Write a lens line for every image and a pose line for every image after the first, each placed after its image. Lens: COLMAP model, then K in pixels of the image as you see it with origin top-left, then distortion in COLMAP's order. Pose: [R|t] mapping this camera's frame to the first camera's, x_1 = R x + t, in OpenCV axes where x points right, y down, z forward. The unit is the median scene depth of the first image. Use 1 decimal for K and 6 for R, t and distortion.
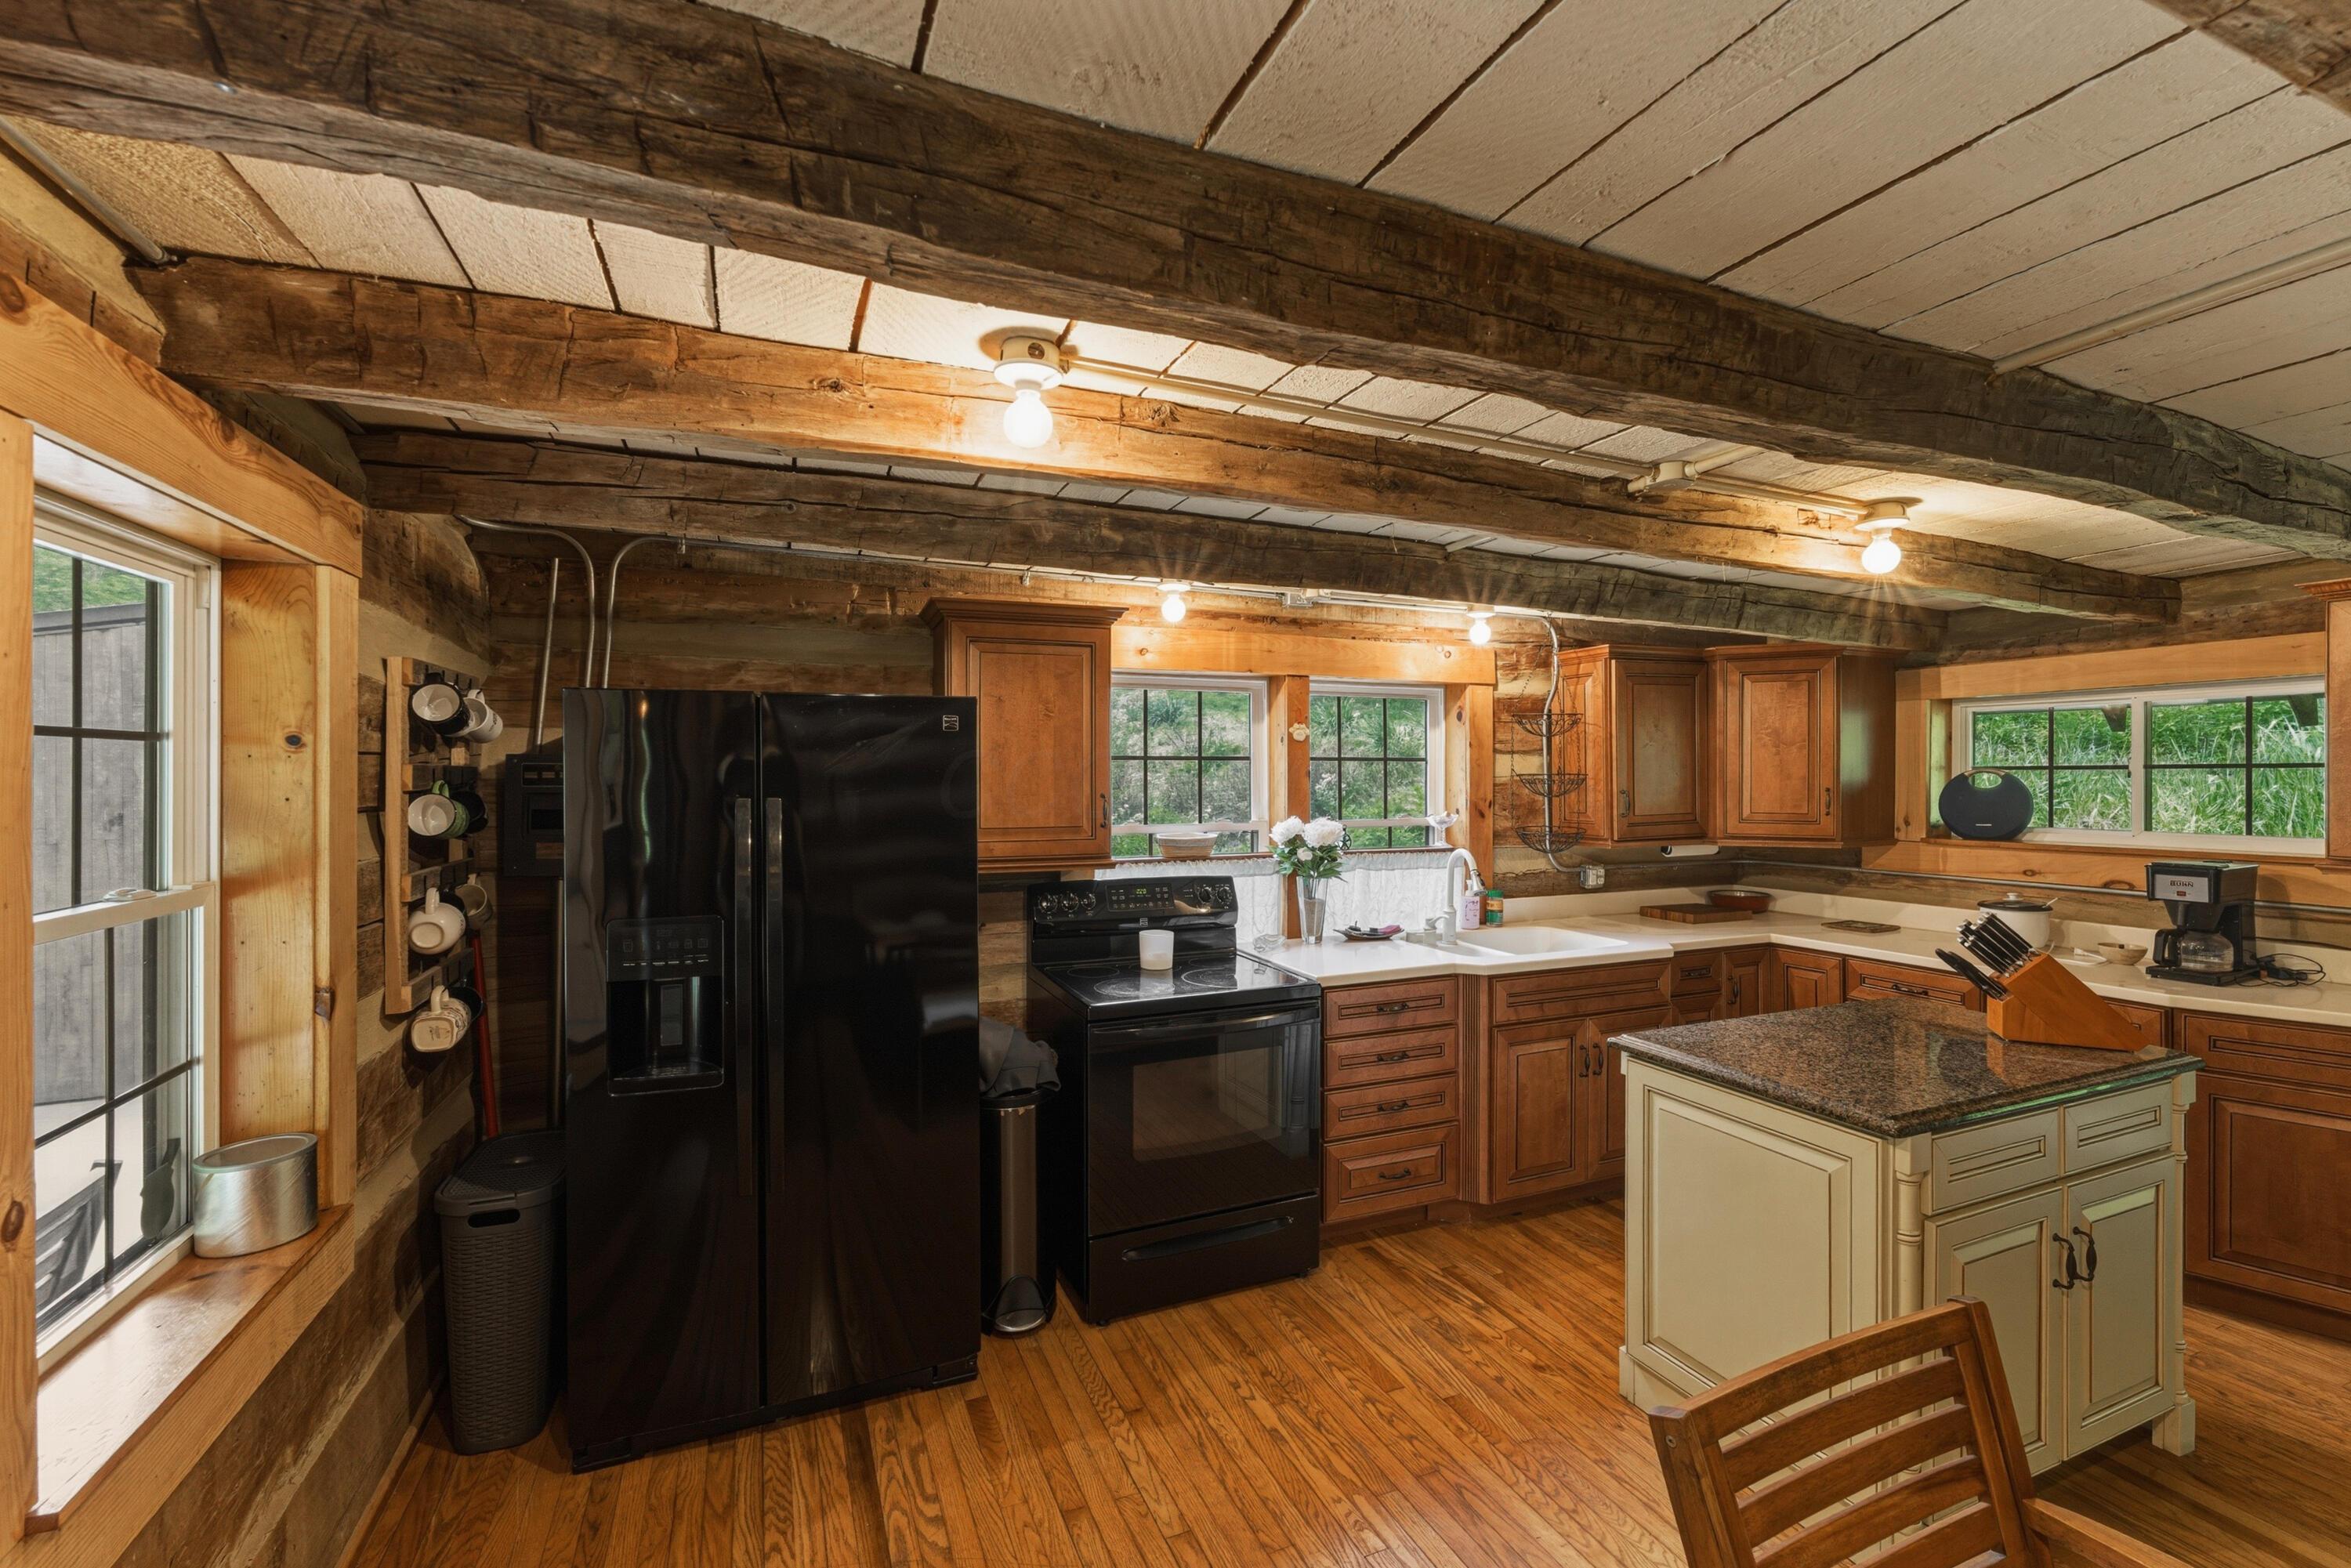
lens RADIAL K [[965.3, 0, 1149.9], [0, 965.3, 772.1], [0, 0, 1]] dist [-0.001013, -0.000808]
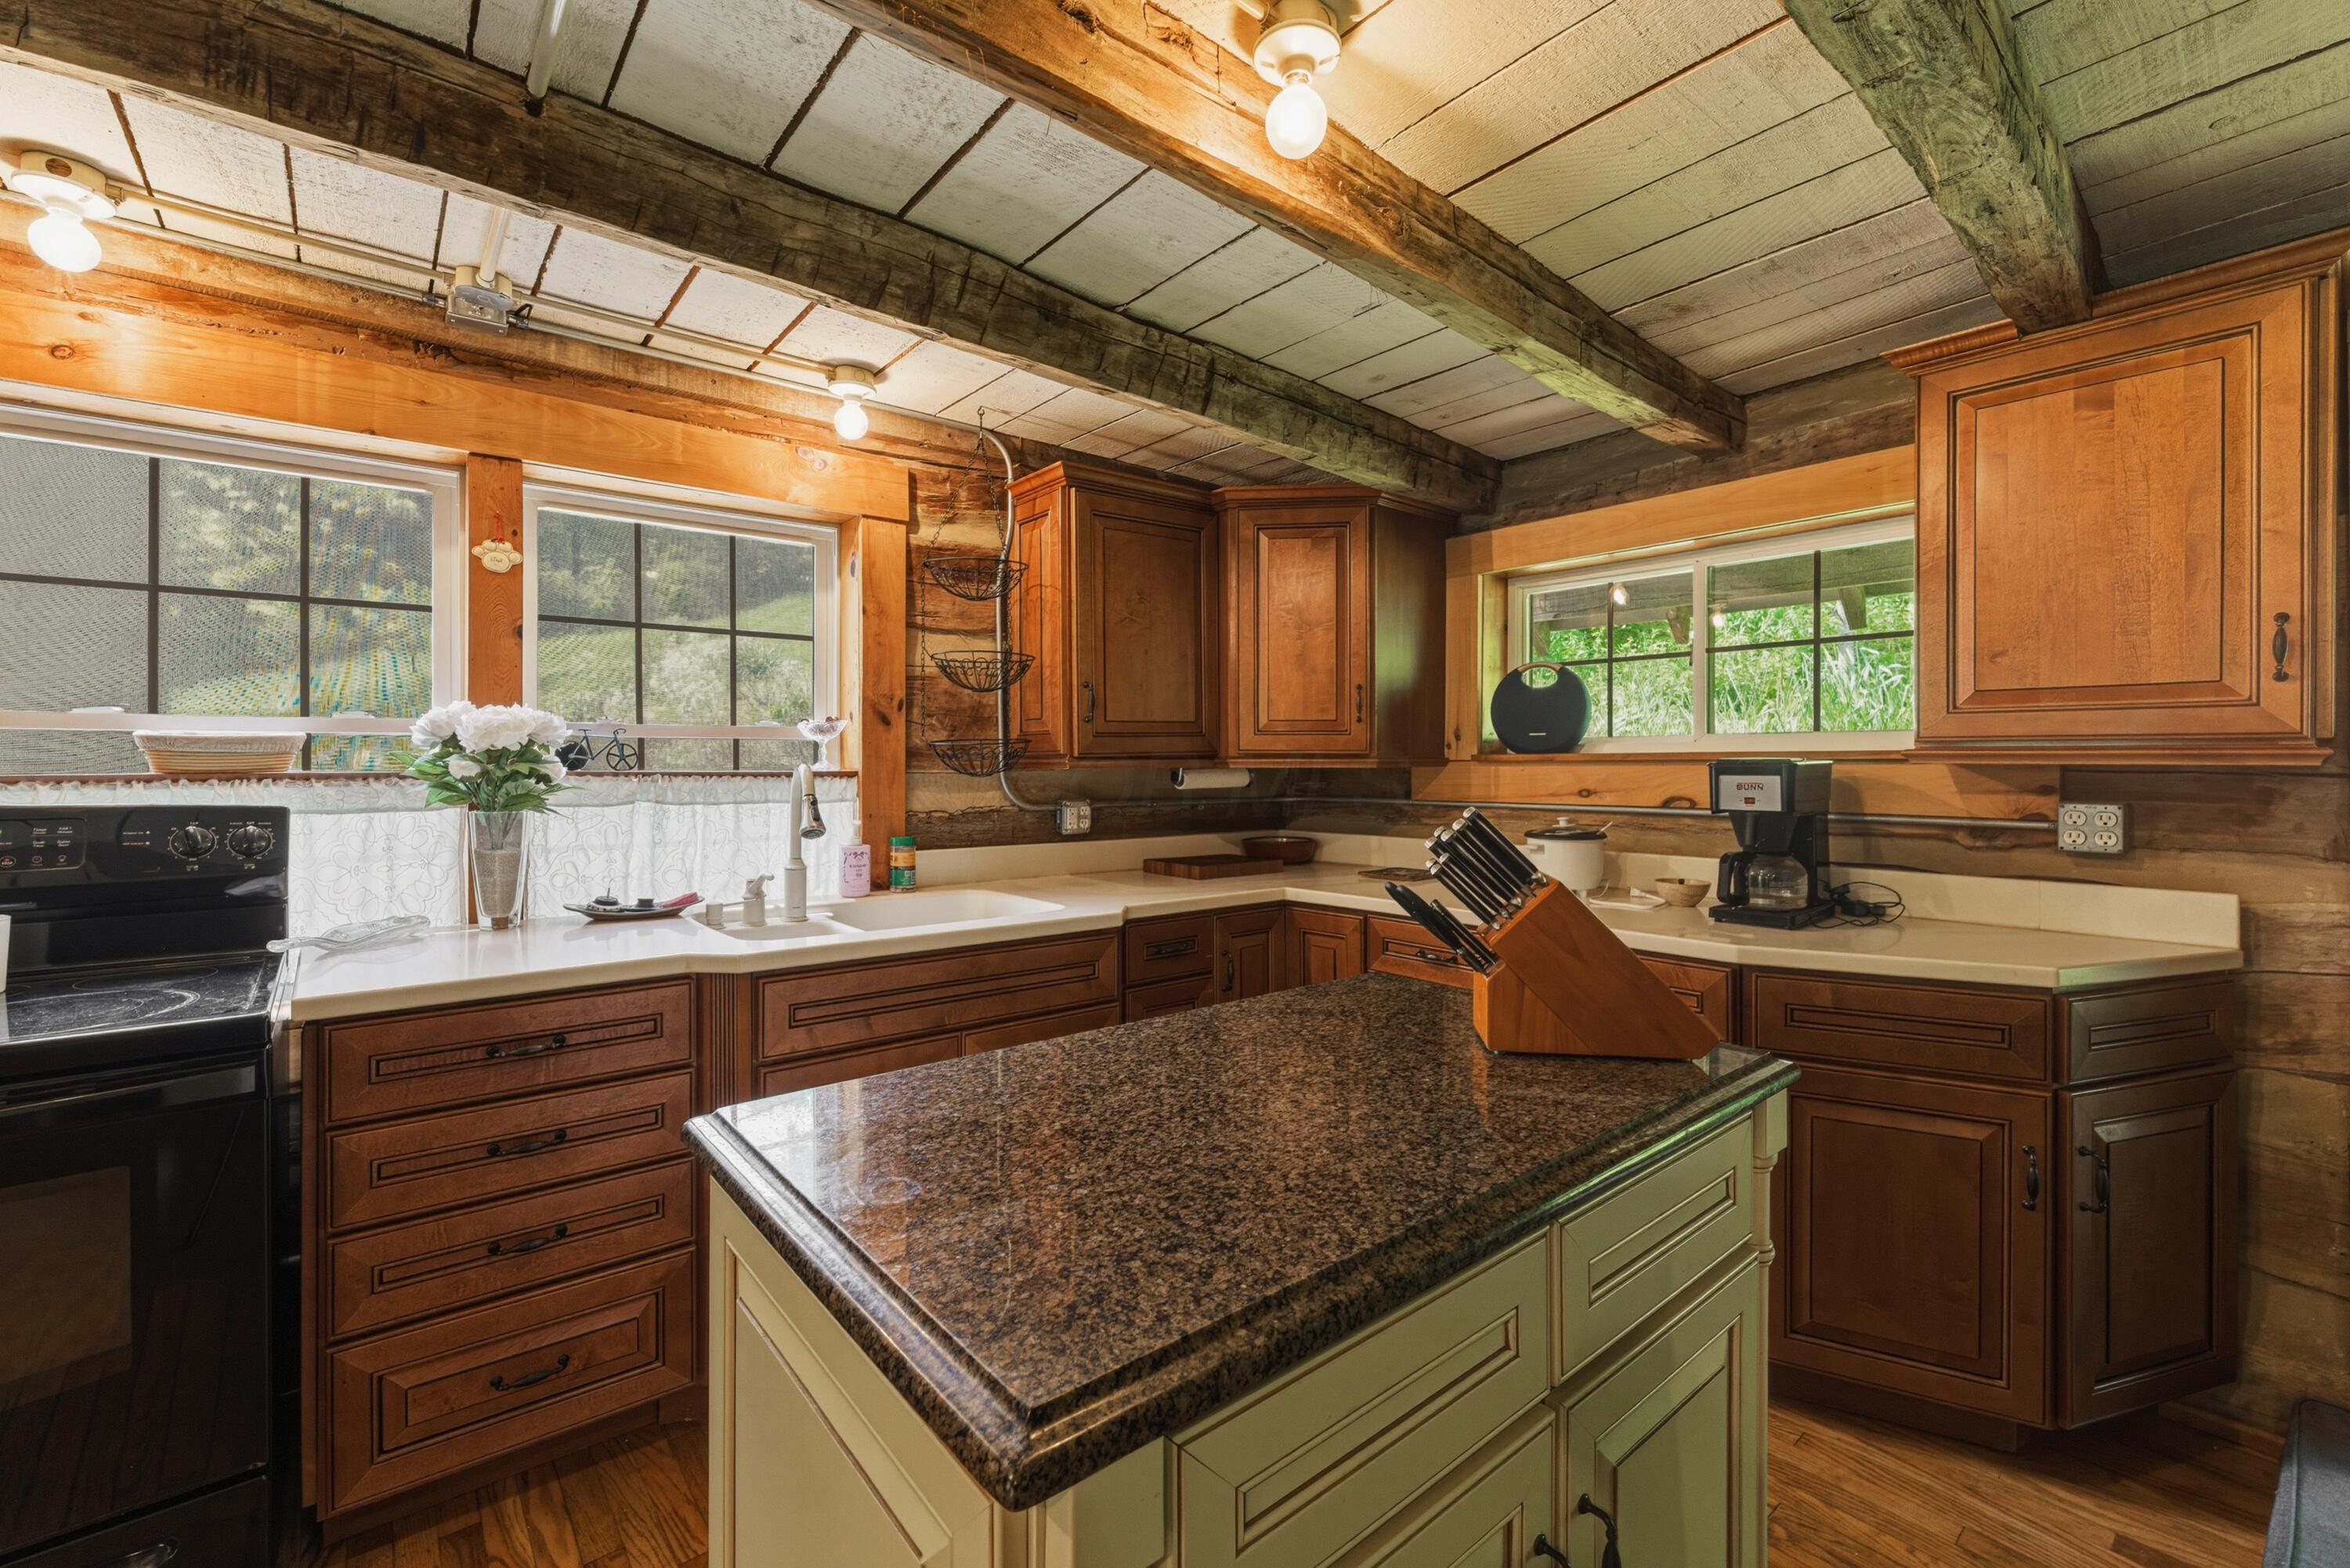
lens RADIAL K [[964.9, 0, 1152.9], [0, 964.9, 765.3], [0, 0, 1]] dist [-0.001013, -0.000808]
pose [[0.960695, -0.000425, 0.277605, 0.366222], [0.000019, 0.999999, 0.001465, 0.079701], [-0.277605, -0.001402, 0.960694, 0.356619]]
